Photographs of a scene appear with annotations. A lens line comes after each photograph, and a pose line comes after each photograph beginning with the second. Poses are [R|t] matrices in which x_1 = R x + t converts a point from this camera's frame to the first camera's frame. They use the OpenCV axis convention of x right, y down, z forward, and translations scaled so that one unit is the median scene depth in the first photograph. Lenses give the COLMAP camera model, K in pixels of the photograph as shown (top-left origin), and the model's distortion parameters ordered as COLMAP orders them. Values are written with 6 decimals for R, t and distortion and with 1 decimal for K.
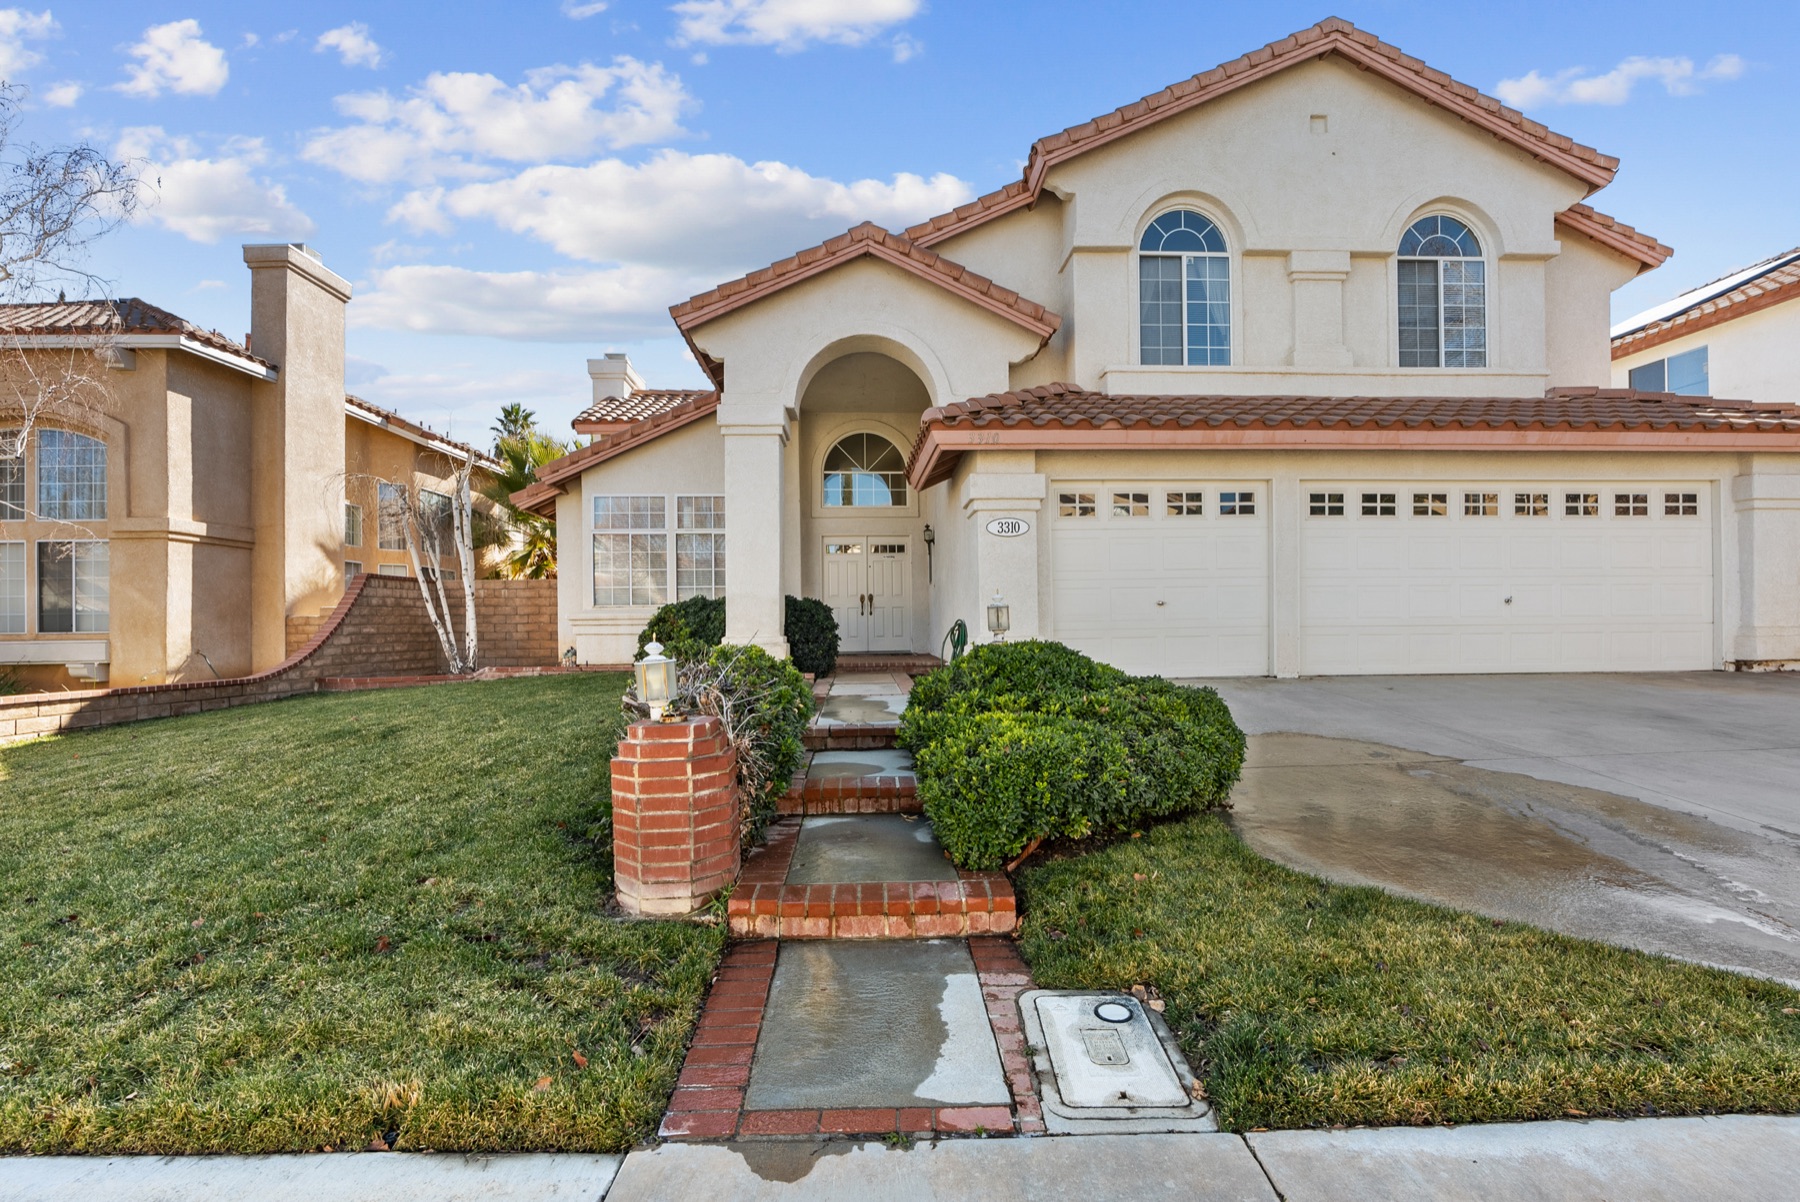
lens RADIAL K [[806.2, 0, 908.1], [0, 806.2, 587.8], [0, 0, 1]] dist [-0.013278, 0.002855]
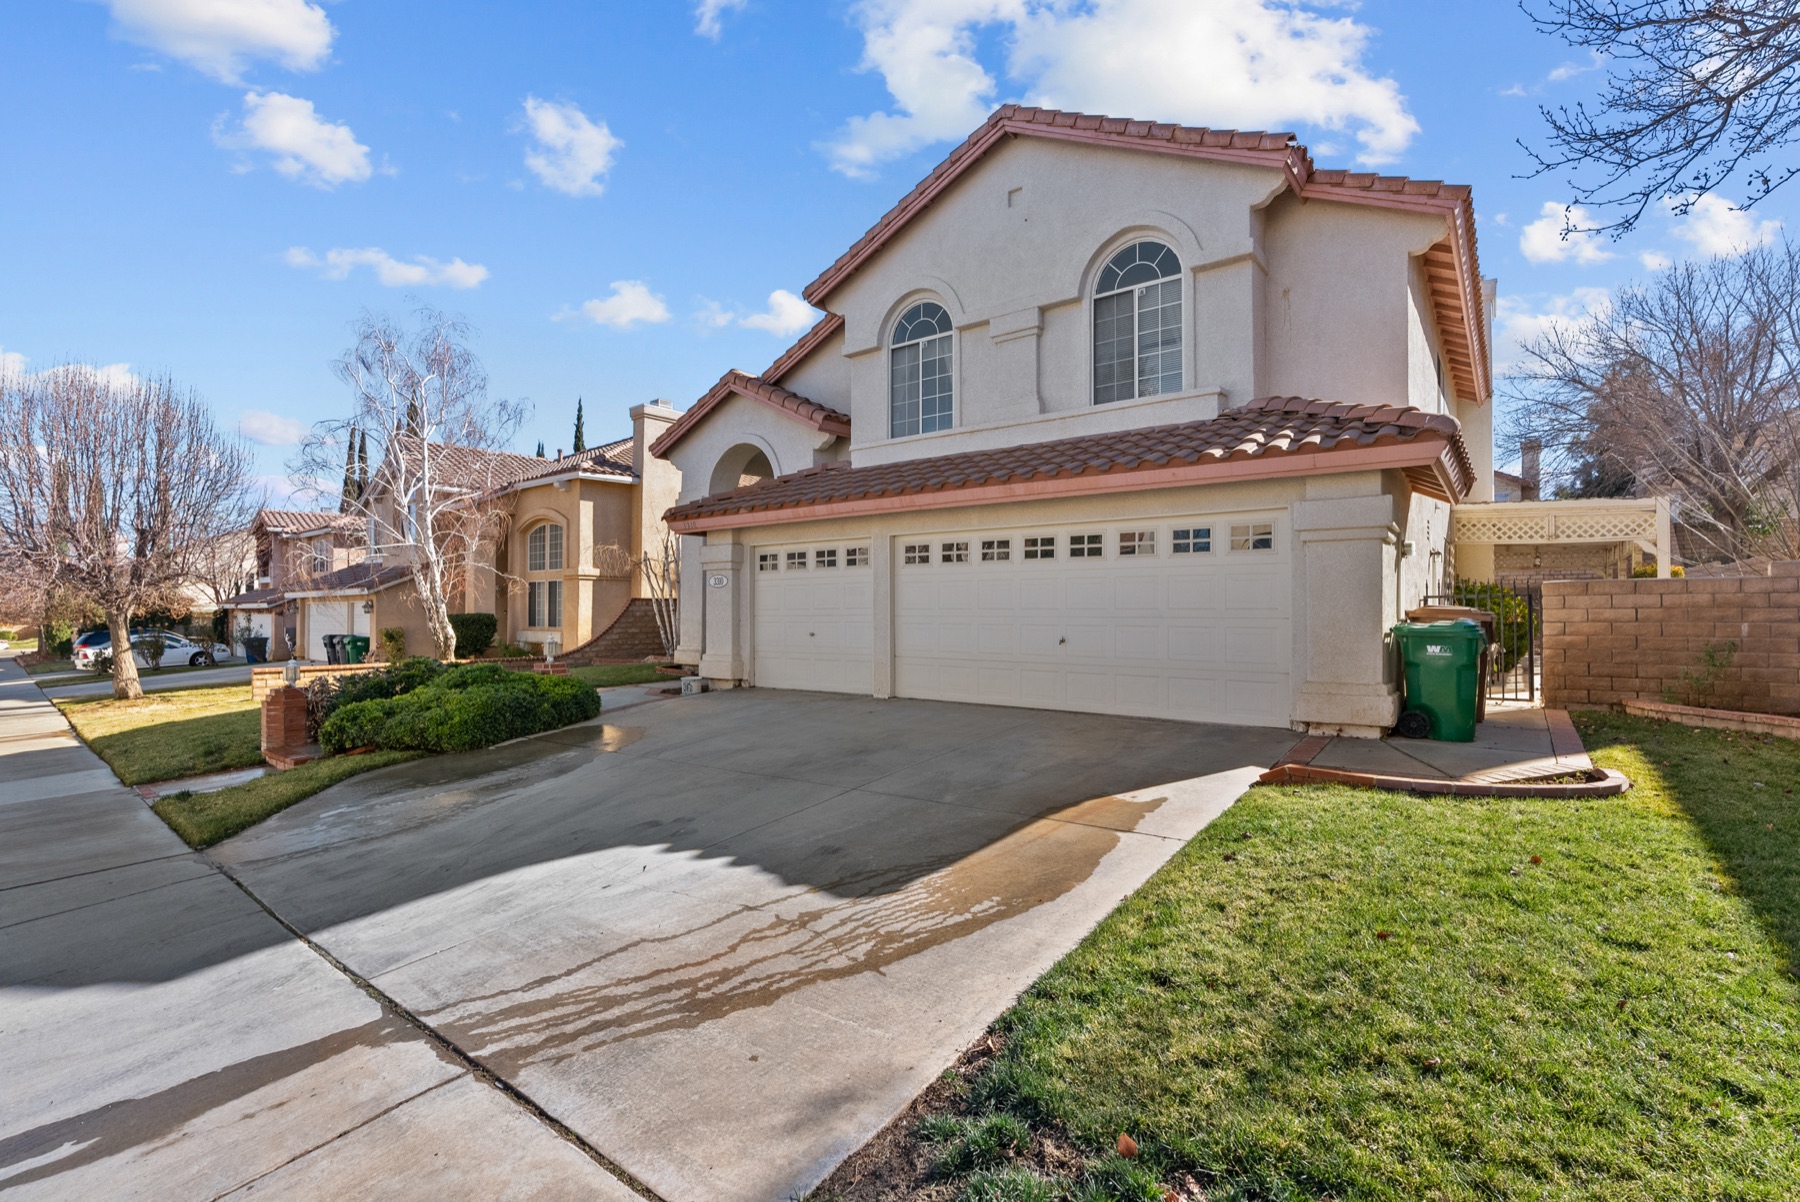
lens RADIAL K [[806.2, 0, 886.8], [0, 806.2, 607.9], [0, 0, 1]] dist [-0.013278, 0.002855]
pose [[0.753364, 0.016016, -0.657409, 0.873916], [-0.012179, 0.999872, 0.010403, -0.021539], [0.657491, 0.000169, 0.753462, 0.047511]]
